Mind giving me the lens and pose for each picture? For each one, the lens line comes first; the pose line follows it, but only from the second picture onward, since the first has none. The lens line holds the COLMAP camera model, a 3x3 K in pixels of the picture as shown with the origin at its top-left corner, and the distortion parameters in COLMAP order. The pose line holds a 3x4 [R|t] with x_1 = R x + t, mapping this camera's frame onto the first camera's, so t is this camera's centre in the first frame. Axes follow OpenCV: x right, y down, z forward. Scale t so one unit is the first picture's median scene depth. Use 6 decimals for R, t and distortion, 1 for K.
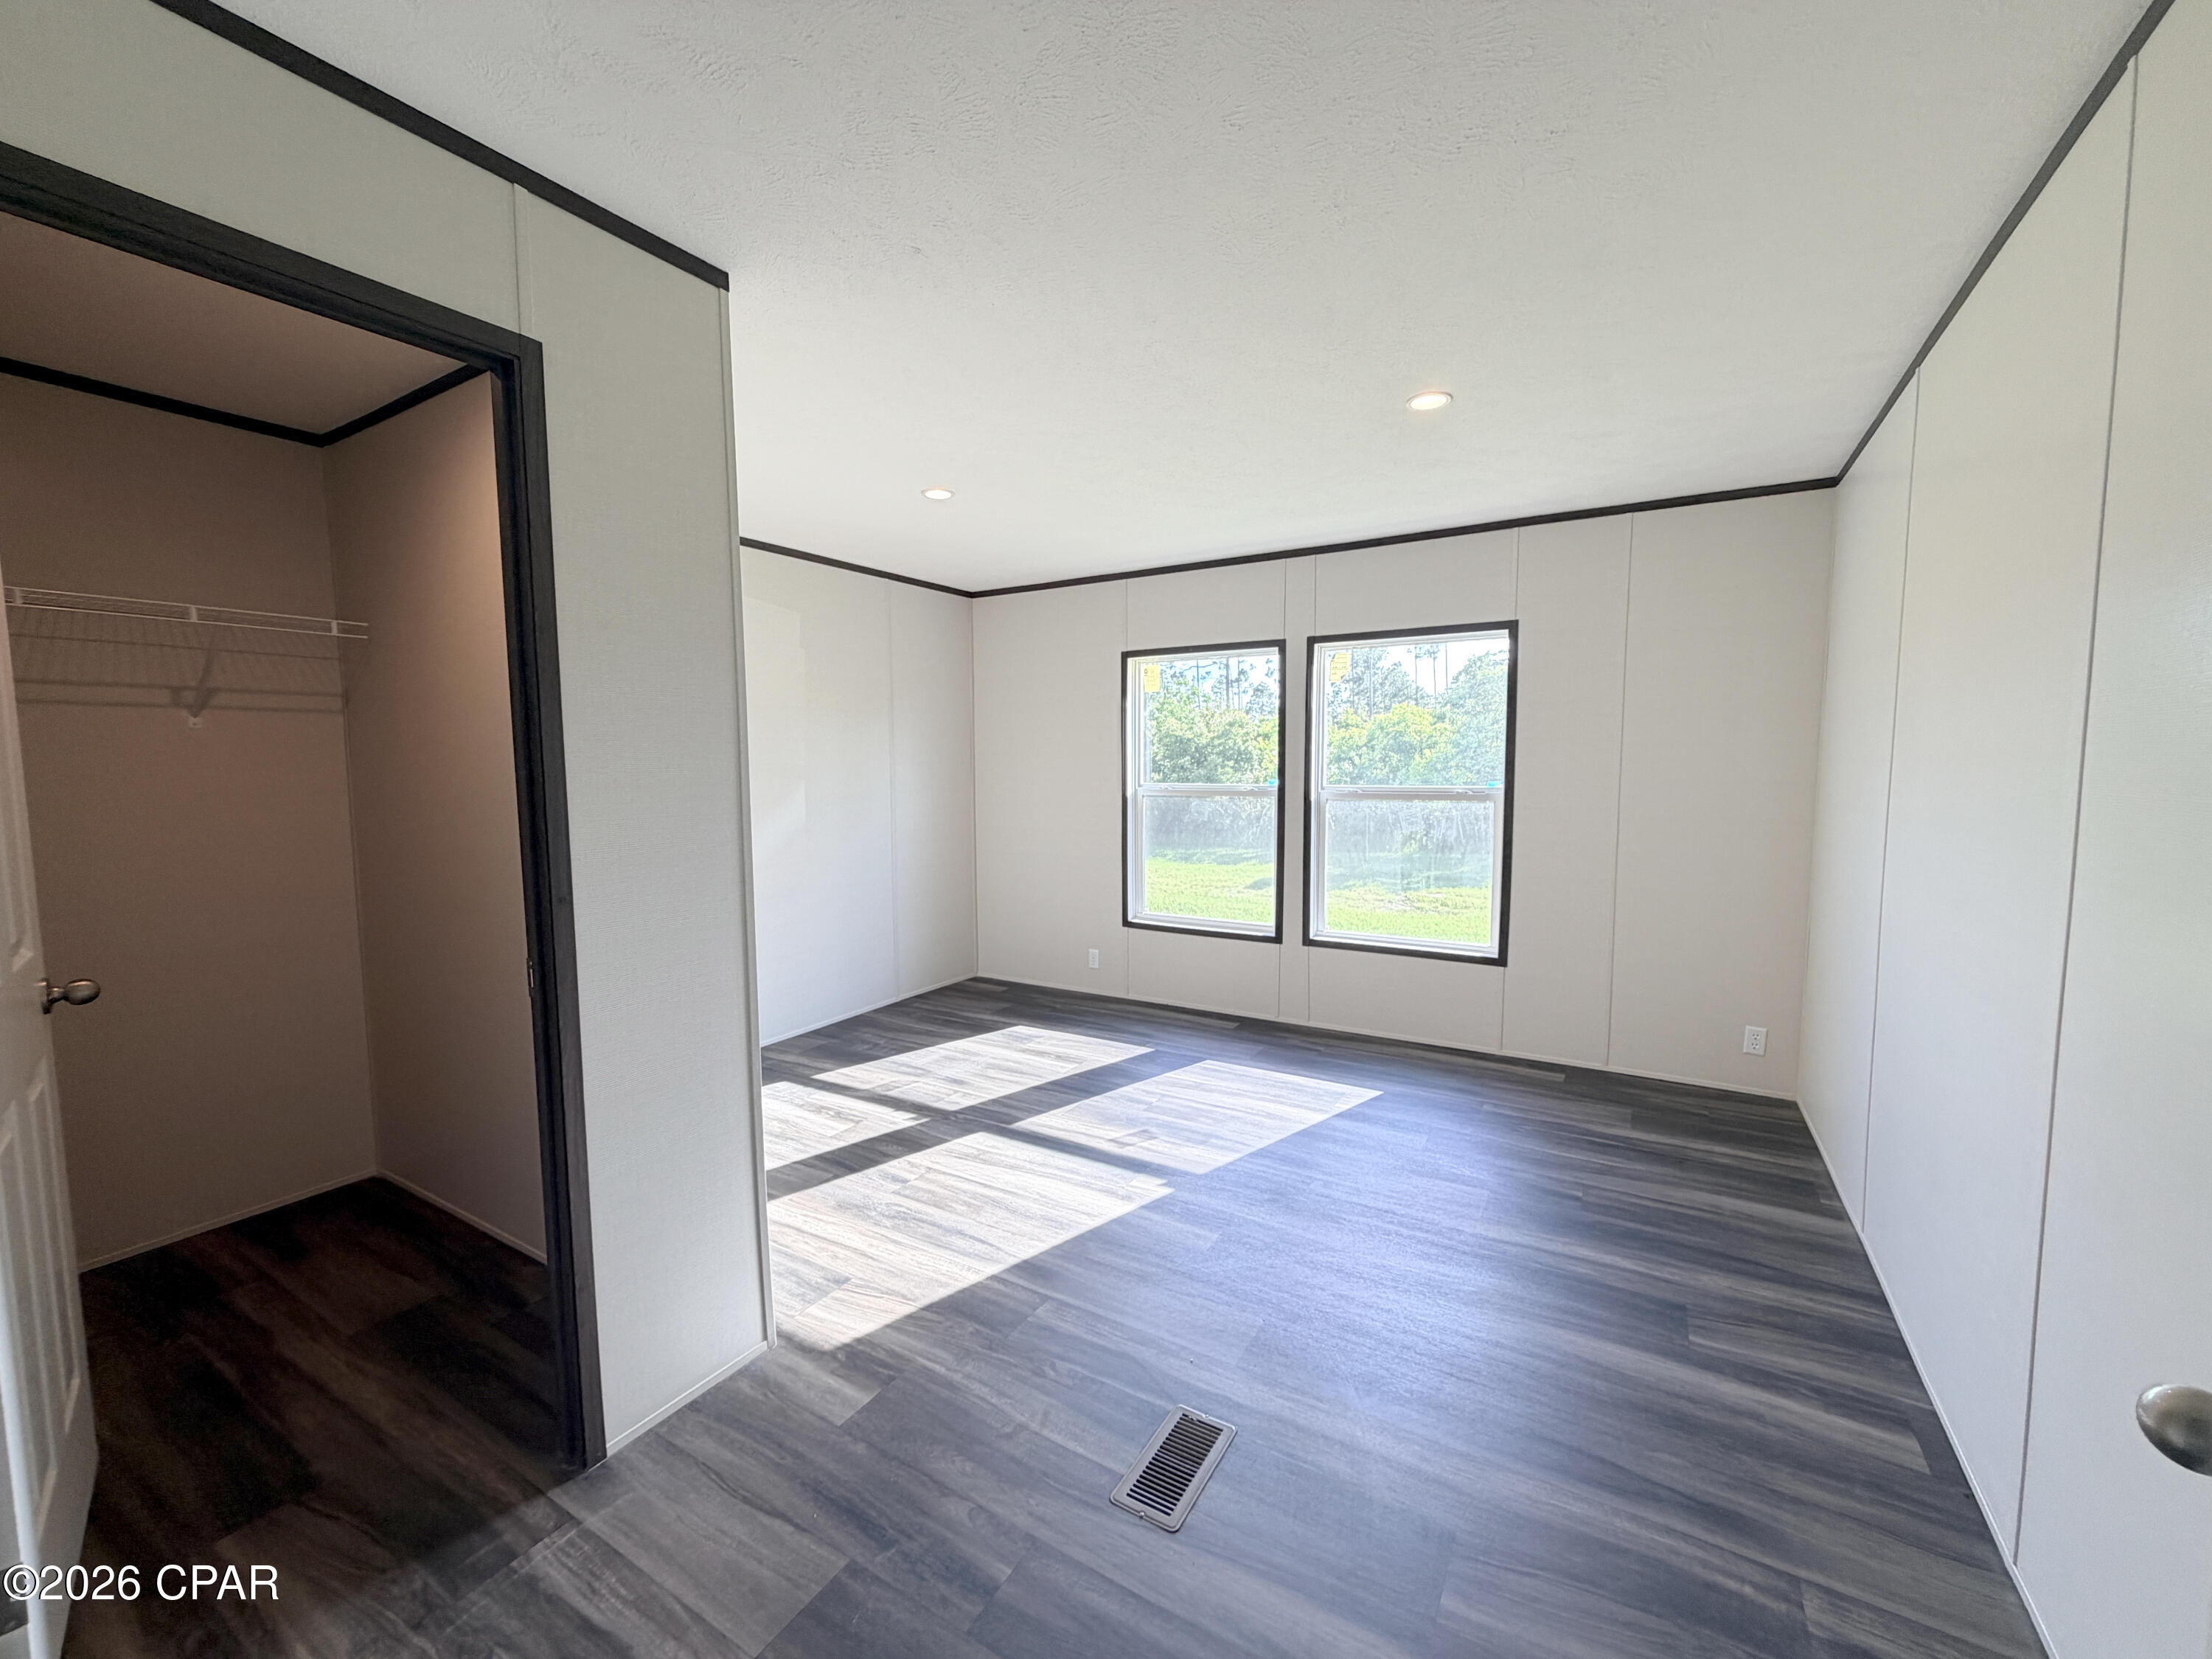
lens RADIAL K [[903.9, 0, 1102.7], [0, 903.9, 831.0], [0, 0, 1]] dist [0.000802, -0.000041]
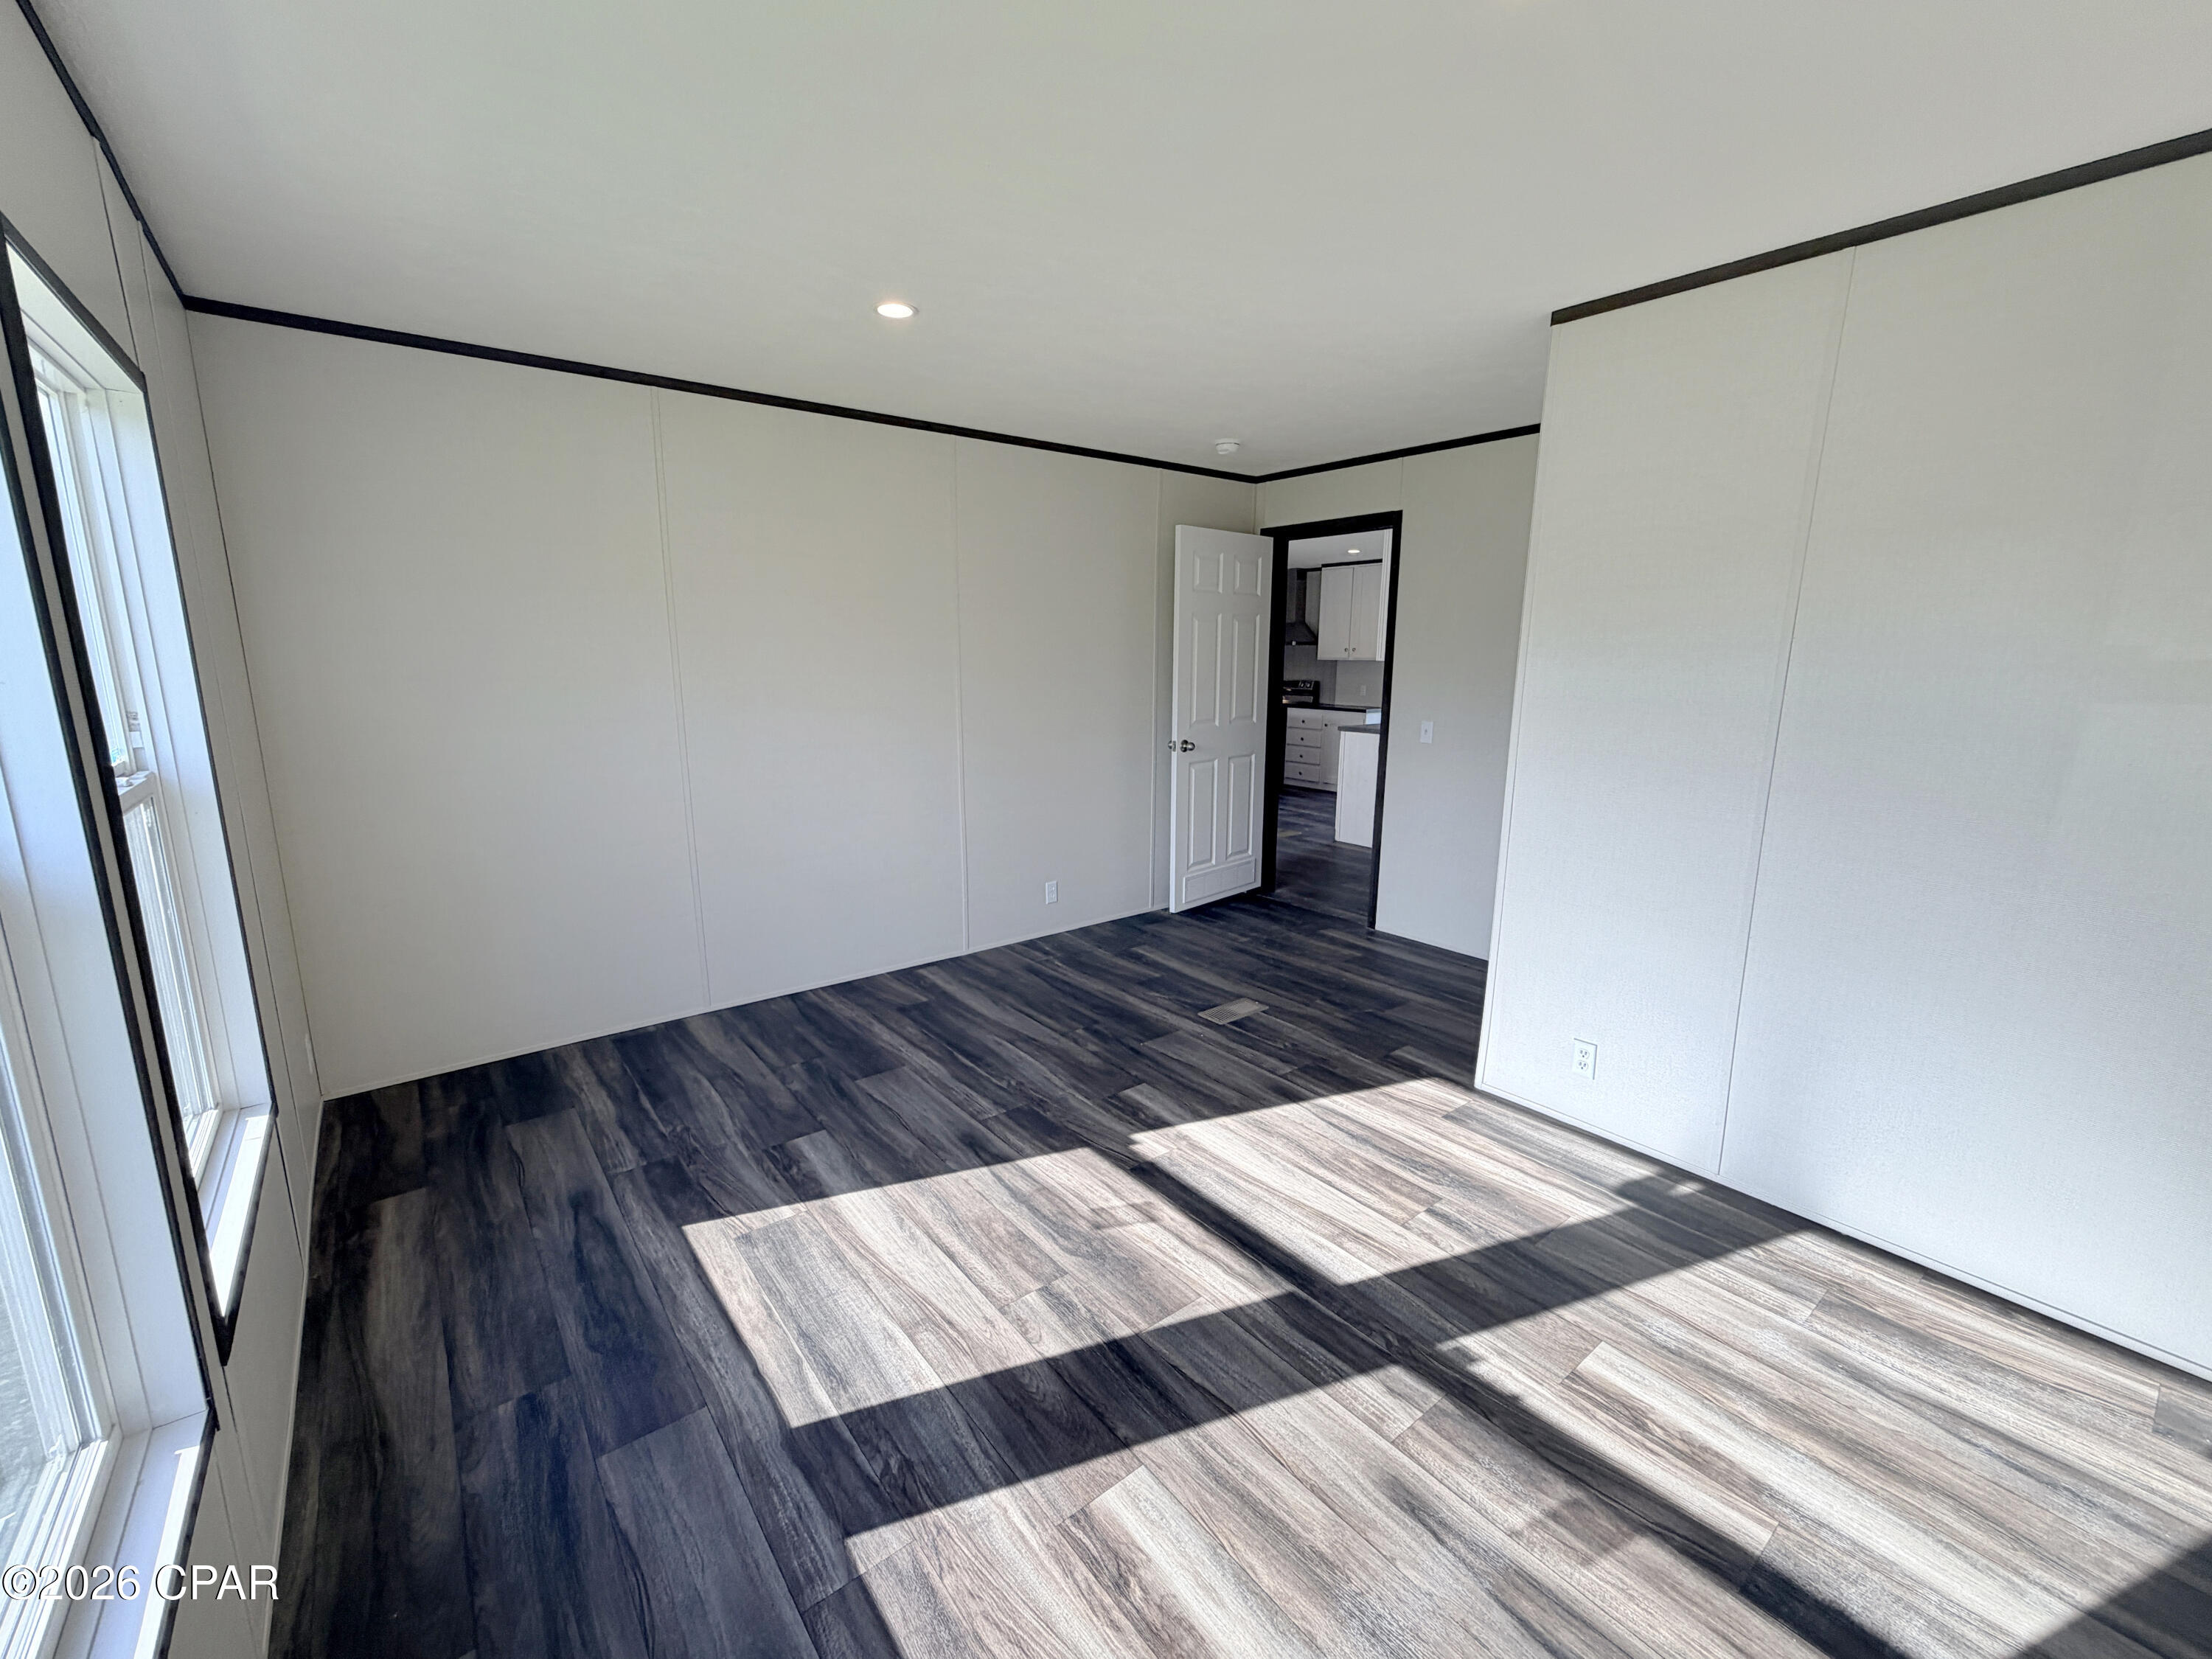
lens RADIAL K [[903.9, 0, 1102.7], [0, 903.9, 831.0], [0, 0, 1]] dist [0.000802, -0.000041]
pose [[-0.936170, -0.065359, 0.345419, -0.198595], [0.030551, 0.963722, 0.265152, -0.164526], [-0.350218, 0.258780, -0.900211, 1.728388]]
